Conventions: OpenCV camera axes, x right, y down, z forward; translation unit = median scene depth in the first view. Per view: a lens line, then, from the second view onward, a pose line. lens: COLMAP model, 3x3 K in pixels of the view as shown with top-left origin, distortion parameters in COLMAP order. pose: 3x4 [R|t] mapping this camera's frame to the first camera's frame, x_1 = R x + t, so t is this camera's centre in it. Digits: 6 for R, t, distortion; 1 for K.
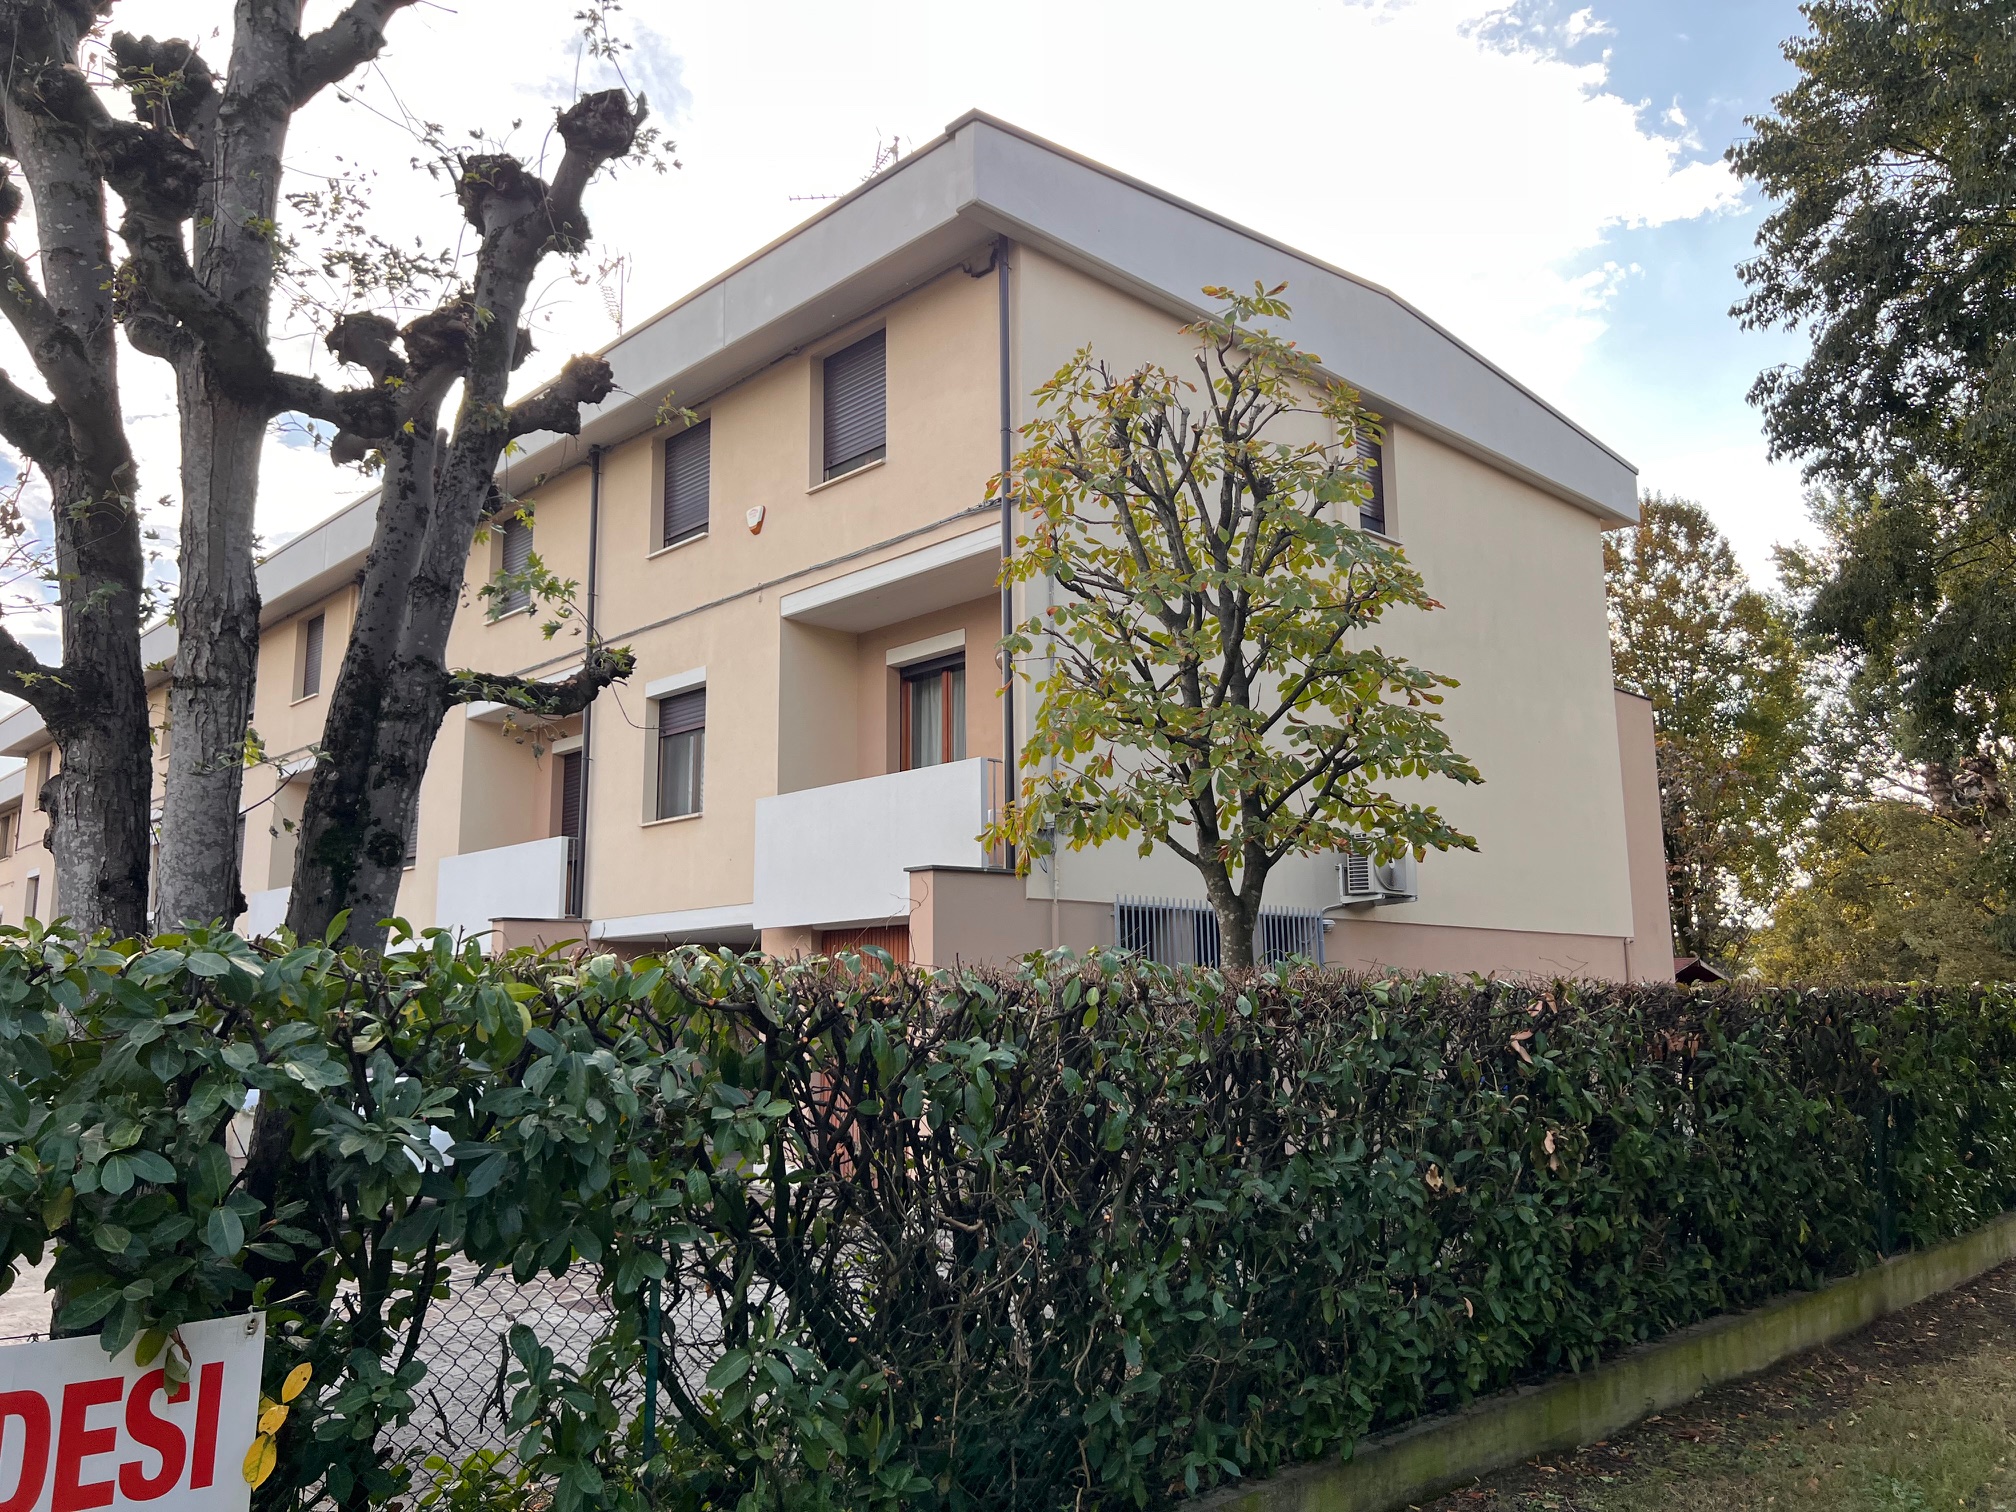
lens RADIAL K [[1554.4, 0, 1014.4], [0, 1554.4, 747.4], [0, 0, 1]] dist [0.065031, -0.091492]
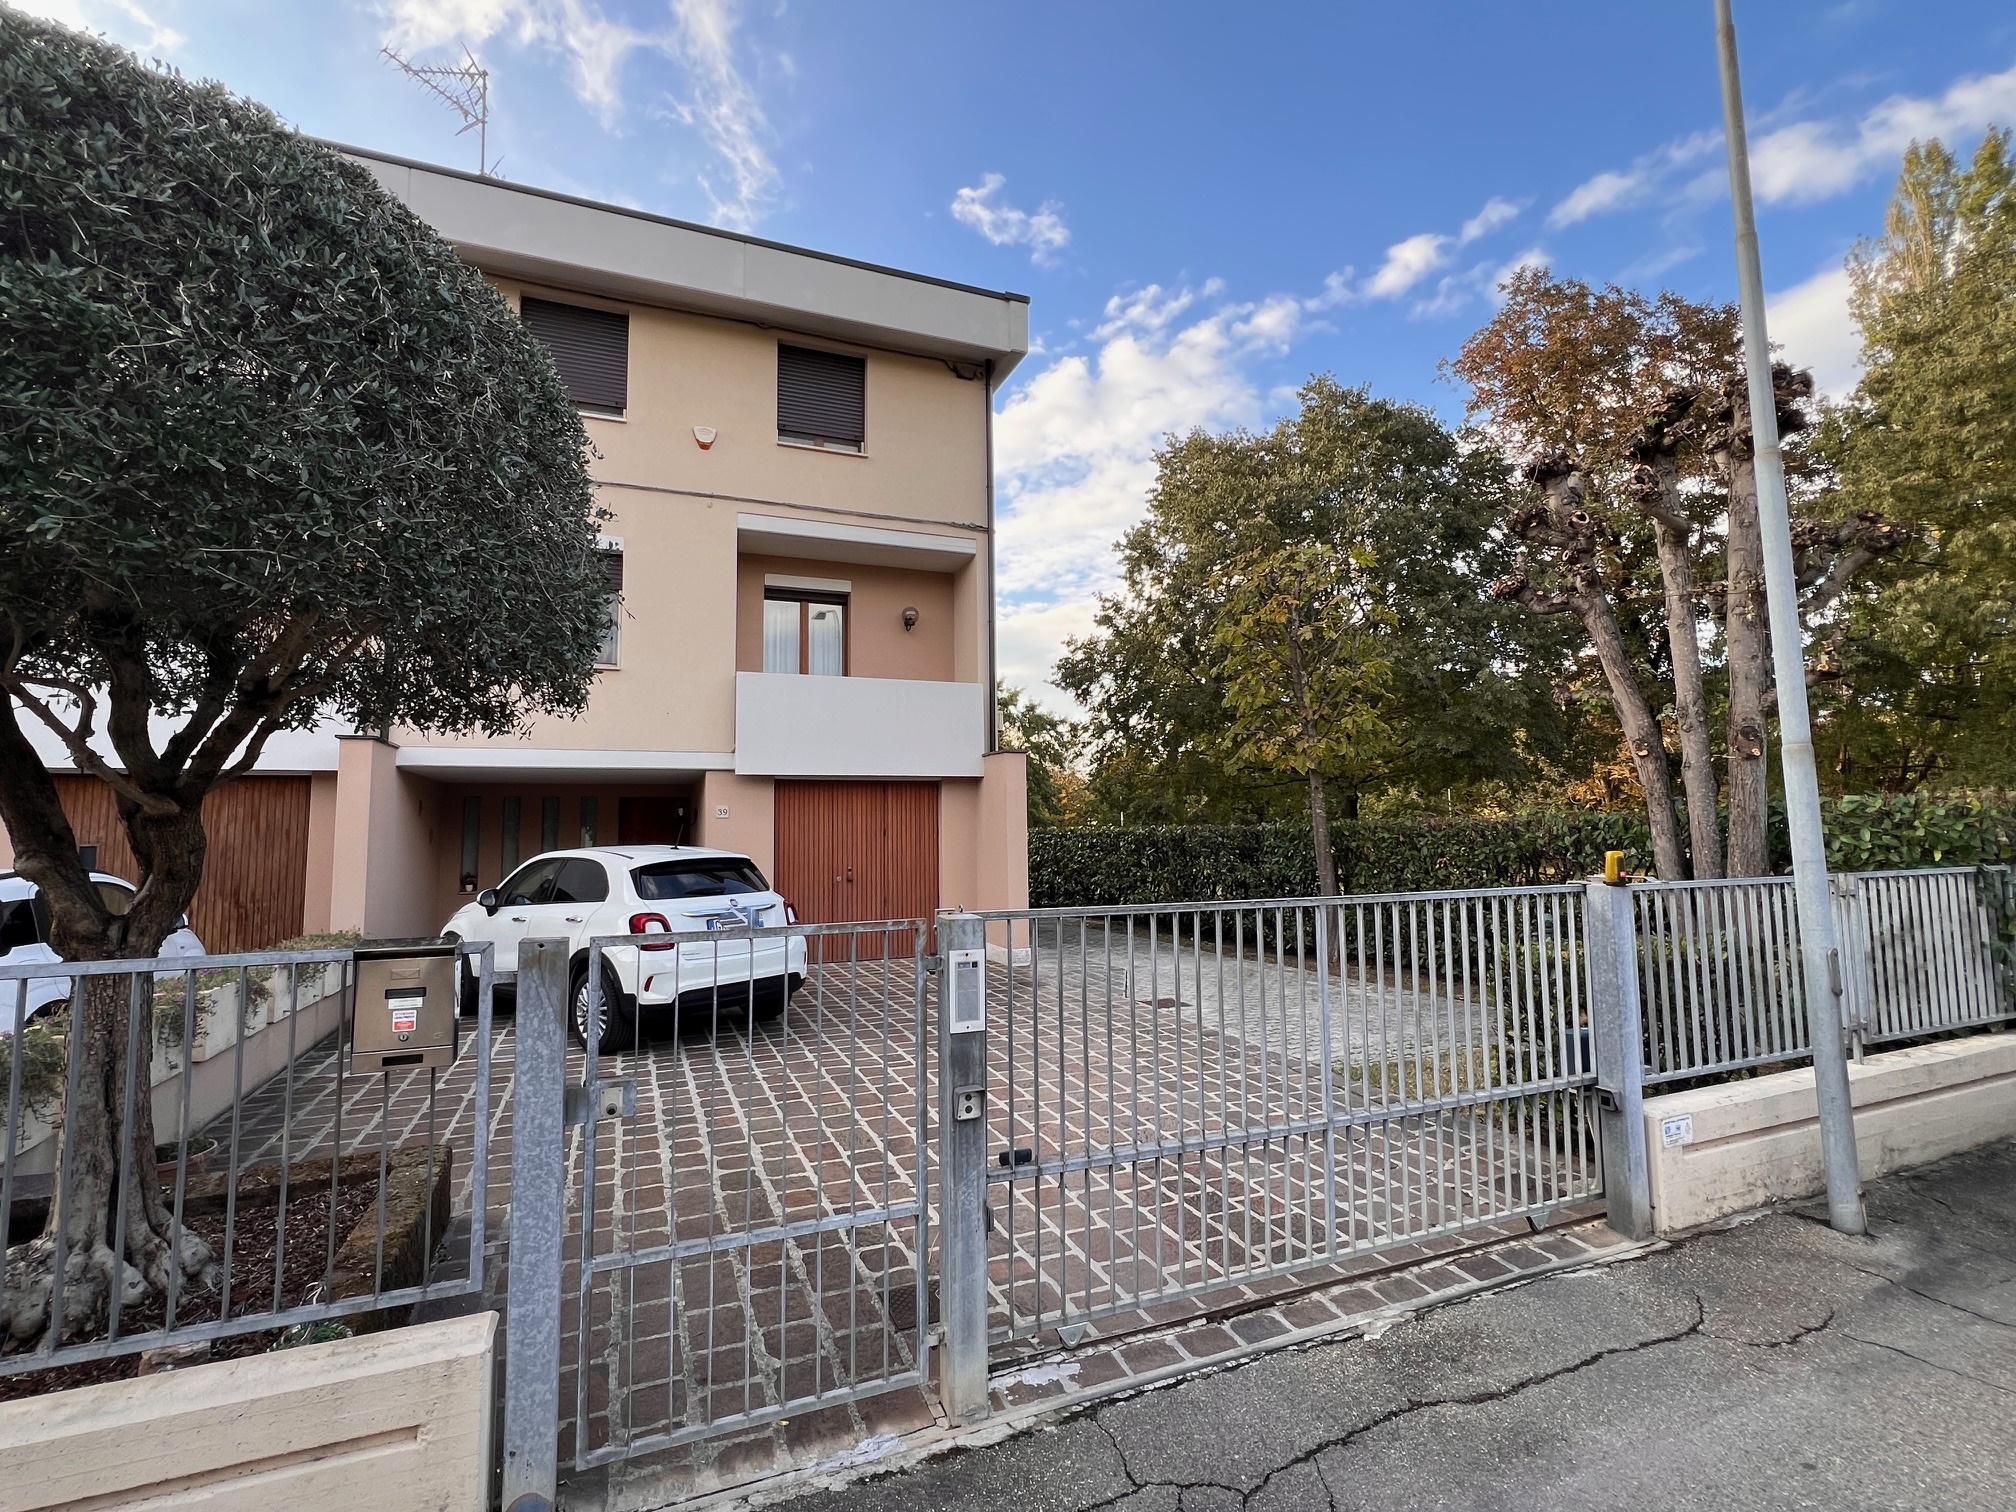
lens RADIAL K [[916.8, 0, 1008.0], [0, 916.8, 756.0], [0, 0, 1]] dist [-0.002071, -0.000584]
pose [[0.367405, 0.088025, 0.925886, -1.365950], [-0.147232, 0.988463, -0.035550, 0.171476], [-0.918333, -0.123259, 0.376126, 0.917453]]
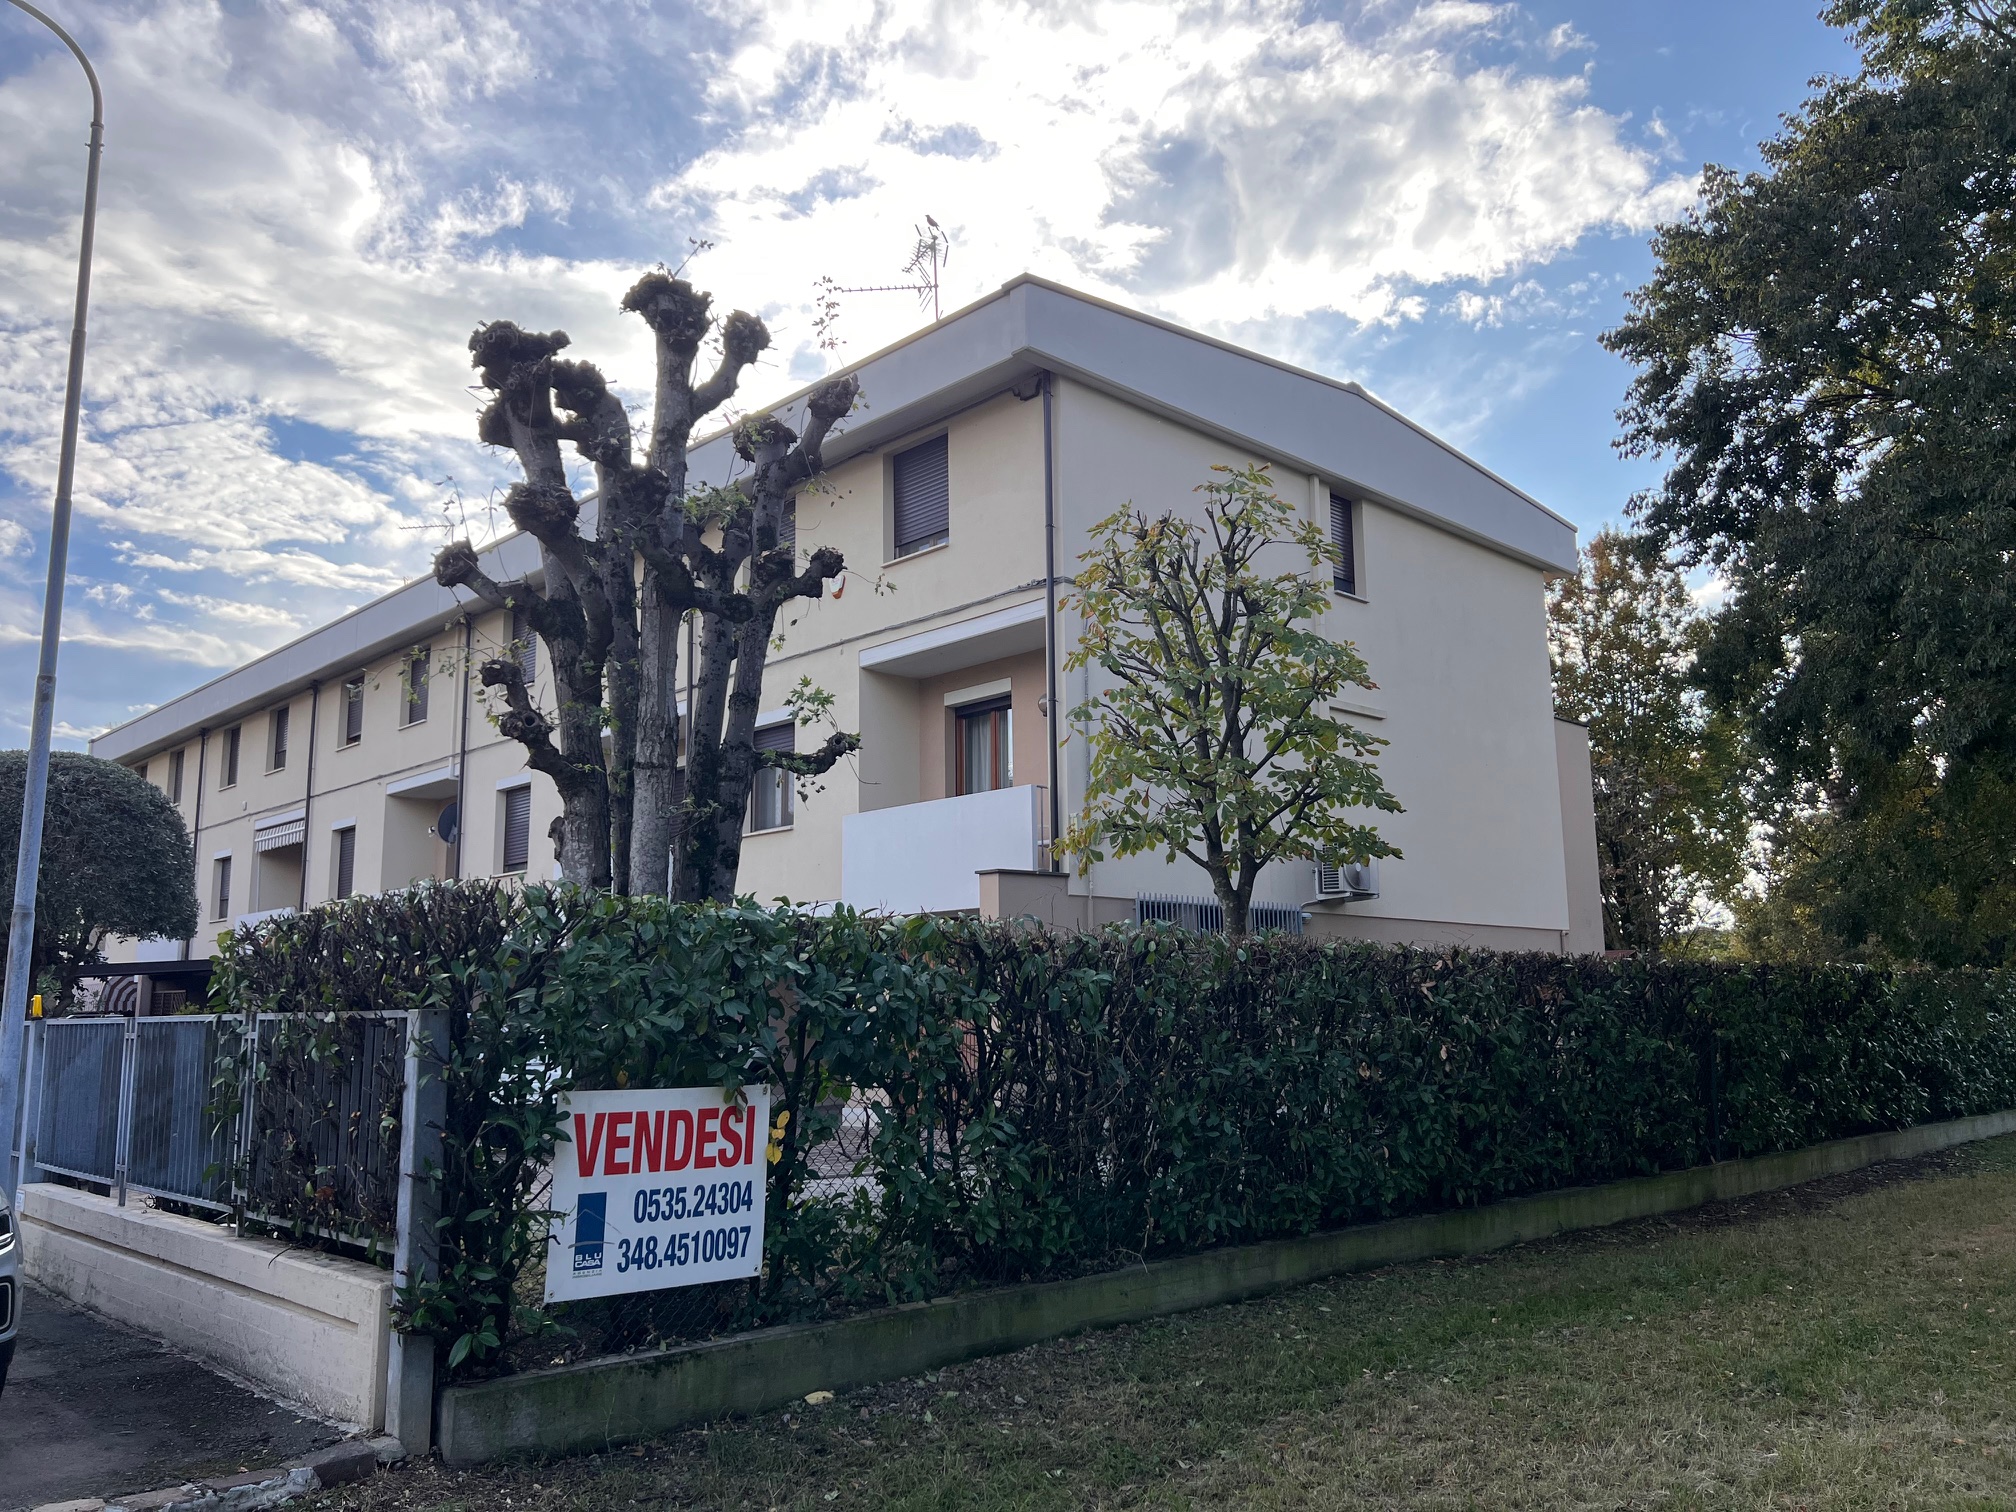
lens RADIAL K [[1523.8, 0, 1004.7], [0, 1523.8, 758.6], [0, 0, 1]] dist [0.057557, -0.070143]
pose [[0.999994, -0.001191, -0.003189, -0.059737], [0.001200, 0.999996, 0.002711, -0.027543], [0.003186, -0.002714, 0.999991, -0.374697]]
